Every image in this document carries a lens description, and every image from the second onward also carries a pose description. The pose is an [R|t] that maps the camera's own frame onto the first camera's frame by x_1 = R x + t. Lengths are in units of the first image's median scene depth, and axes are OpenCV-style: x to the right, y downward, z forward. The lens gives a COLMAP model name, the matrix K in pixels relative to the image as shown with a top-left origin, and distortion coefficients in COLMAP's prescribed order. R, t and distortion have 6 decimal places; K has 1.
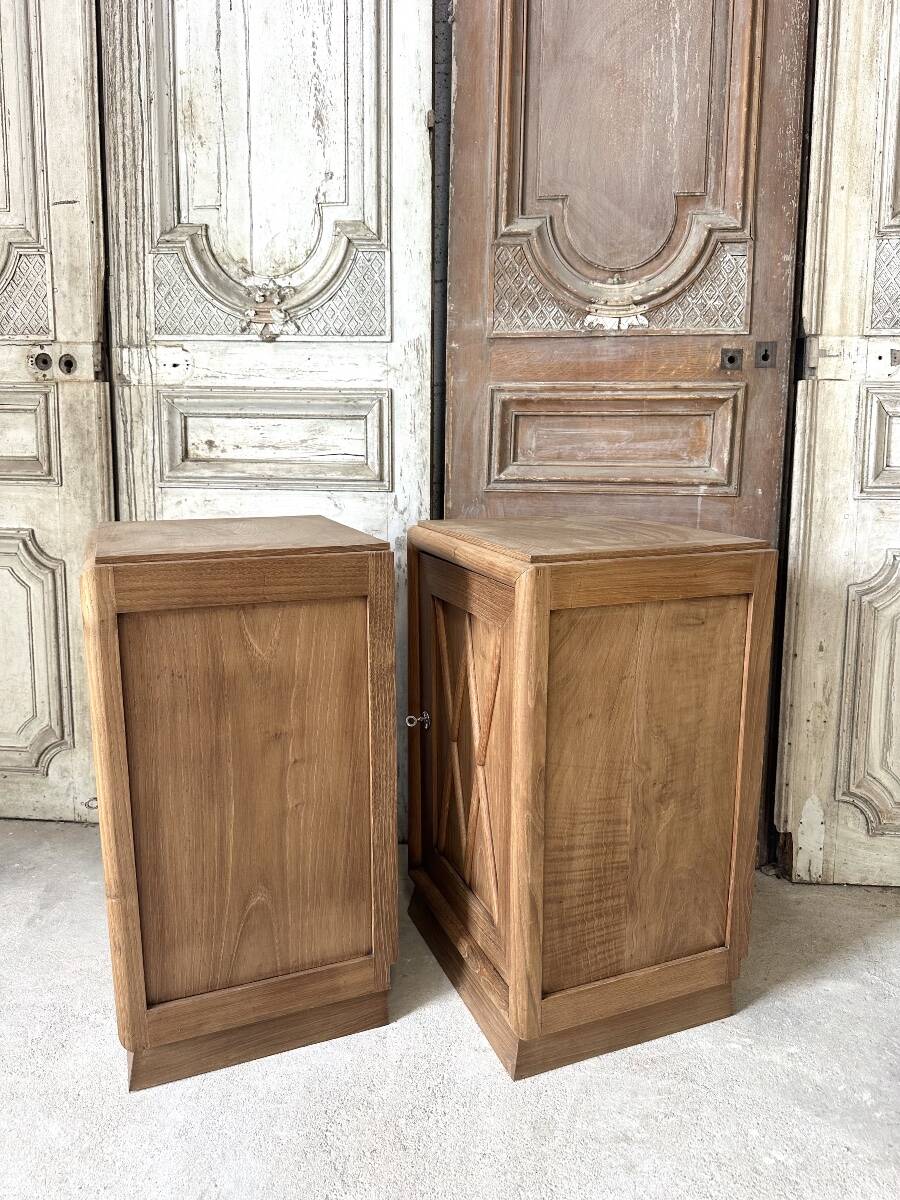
lens RADIAL K [[849.5, 0, 455.2], [0, 849.5, 600.9], [0, 0, 1]] dist [0.013402, -0.033491]
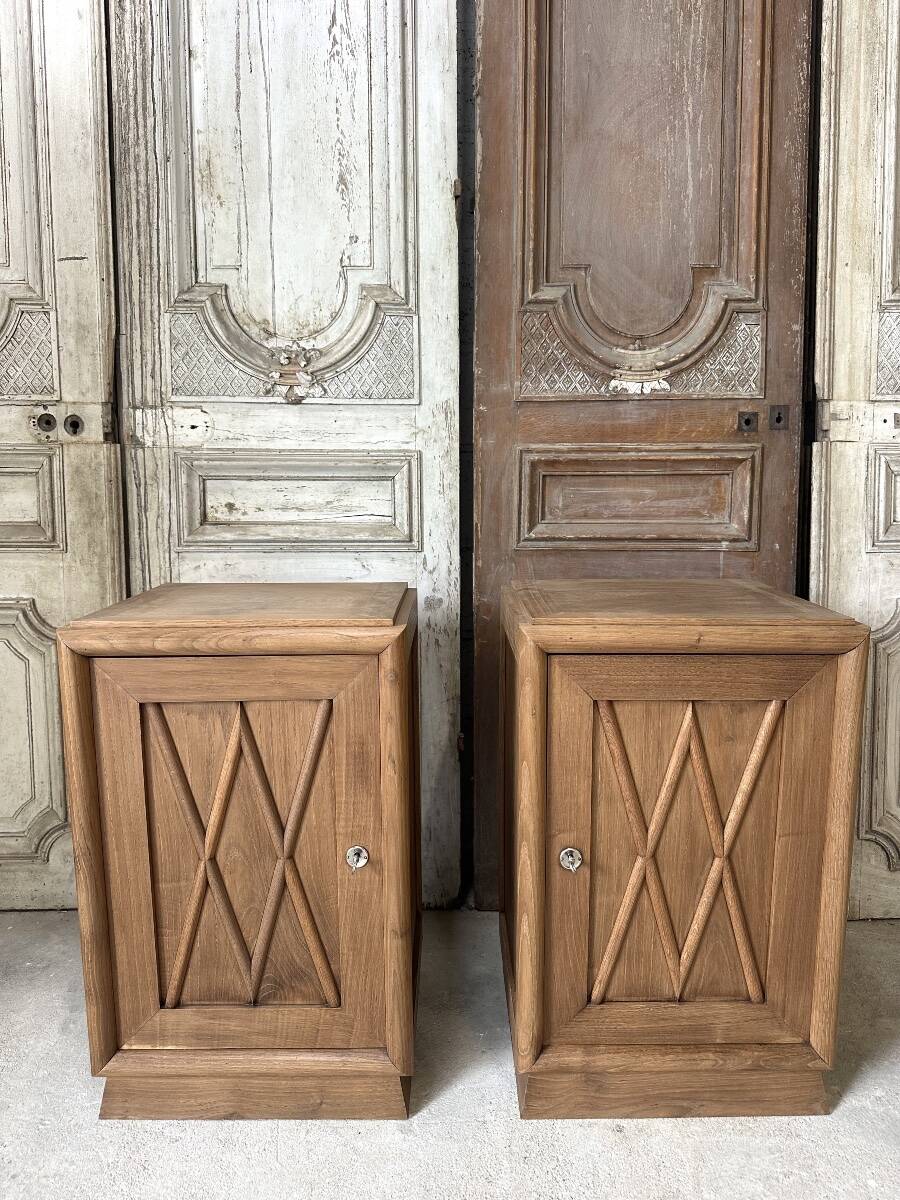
lens RADIAL K [[849.5, 0, 452.5], [0, 849.5, 599.1], [0, 0, 1]] dist [0.013402, -0.033491]
pose [[0.991996, -0.027160, 0.123315, -0.166592], [0.032137, 0.998740, -0.038552, -0.035427], [-0.122113, 0.042207, 0.991618, 0.012257]]
